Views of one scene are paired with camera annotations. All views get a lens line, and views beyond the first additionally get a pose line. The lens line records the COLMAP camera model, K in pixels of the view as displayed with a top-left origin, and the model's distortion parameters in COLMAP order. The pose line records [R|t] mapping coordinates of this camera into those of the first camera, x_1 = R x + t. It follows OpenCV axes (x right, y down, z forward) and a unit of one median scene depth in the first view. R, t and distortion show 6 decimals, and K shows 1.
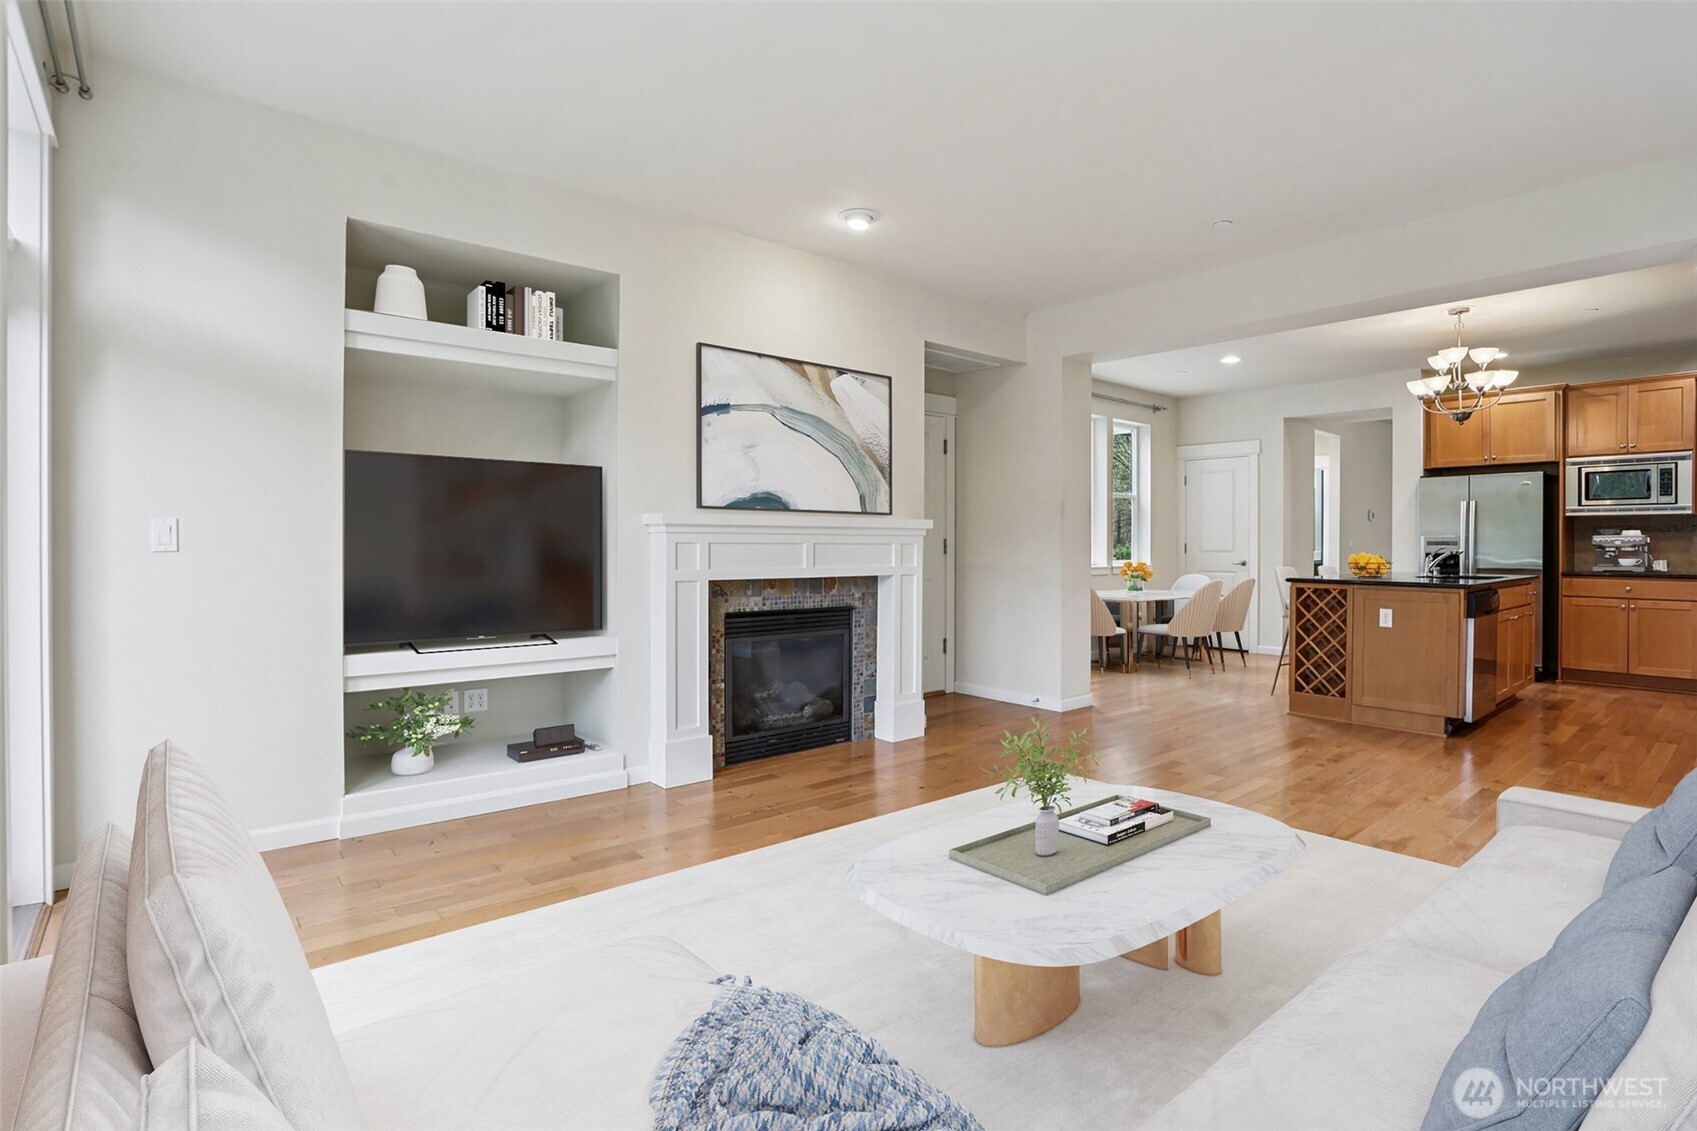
lens RADIAL K [[927.1, 0, 845.6], [0, 927.1, 554.7], [0, 0, 1]] dist [0.025740, 0.006312]
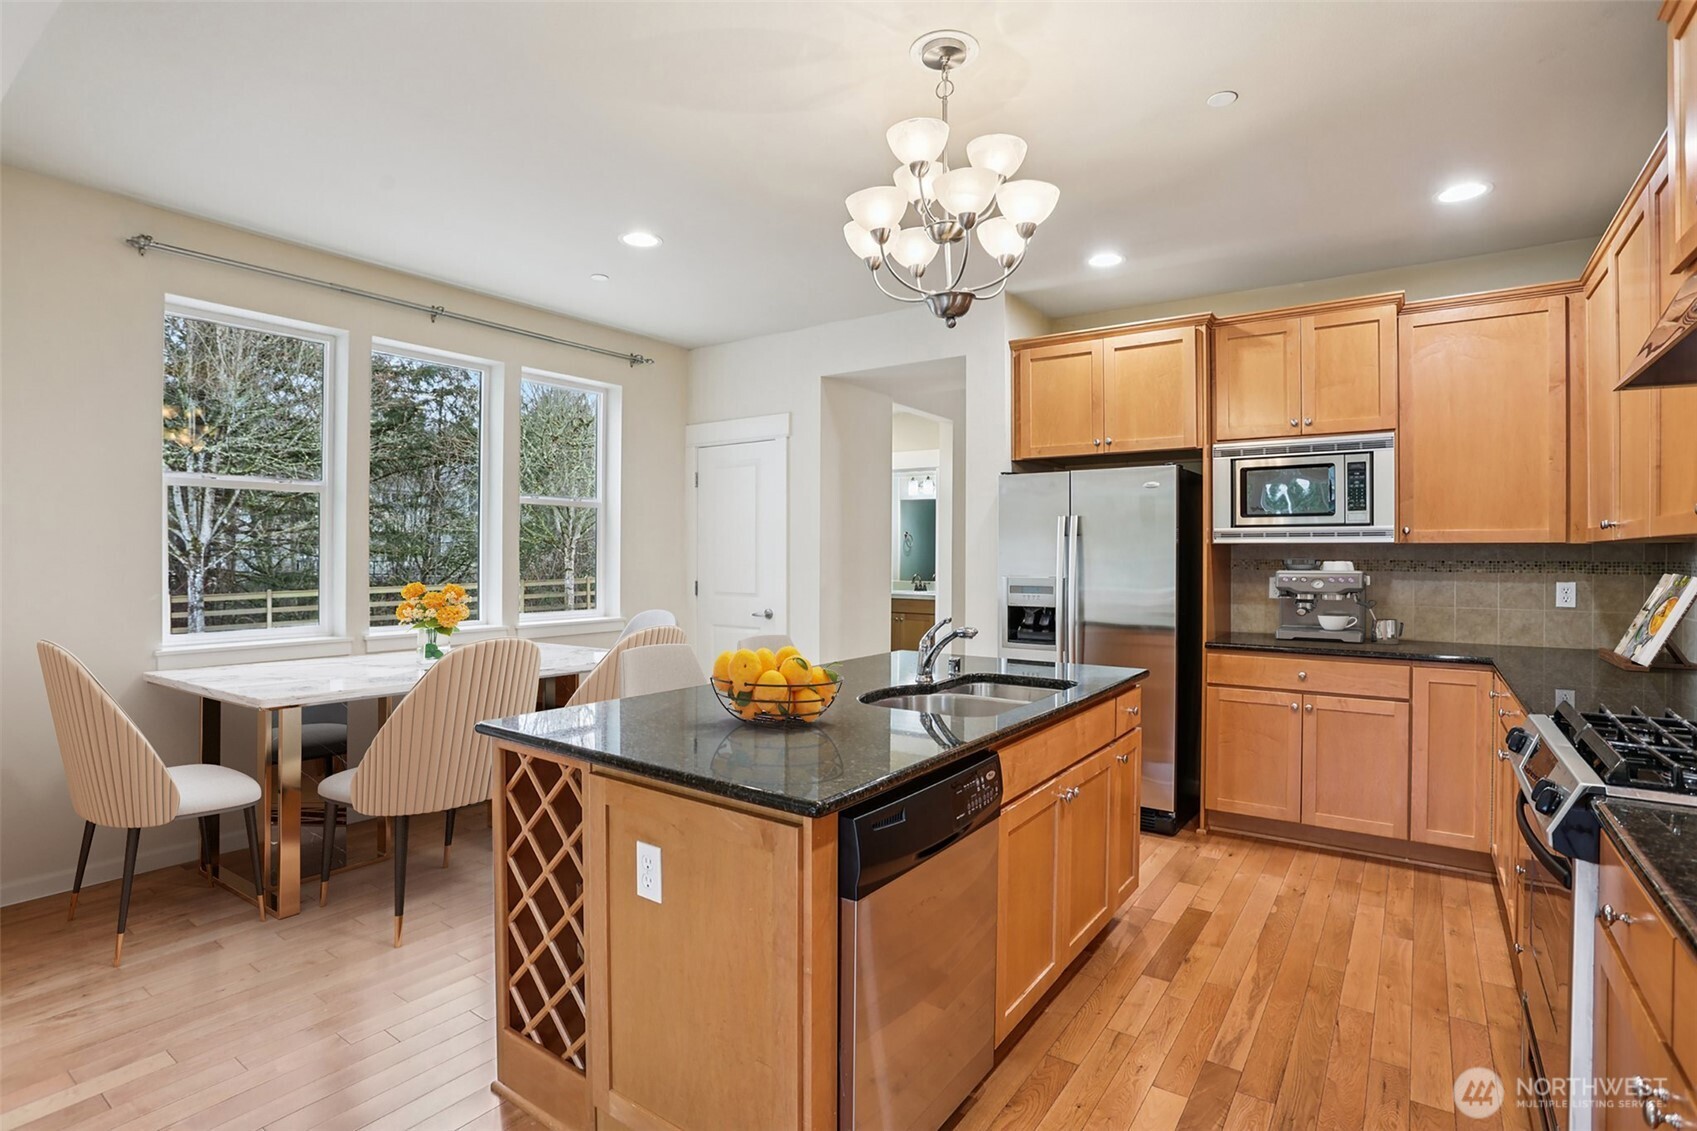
lens RADIAL K [[831.1, 0, 849.5], [0, 831.1, 564.7], [0, 0, 1]] dist [-0.036025, -0.000388]
pose [[0.984964, -0.003113, 0.172733, 0.459653], [0.002597, 0.999991, 0.003214, -0.030574], [-0.172742, -0.002717, 0.984963, 0.544277]]
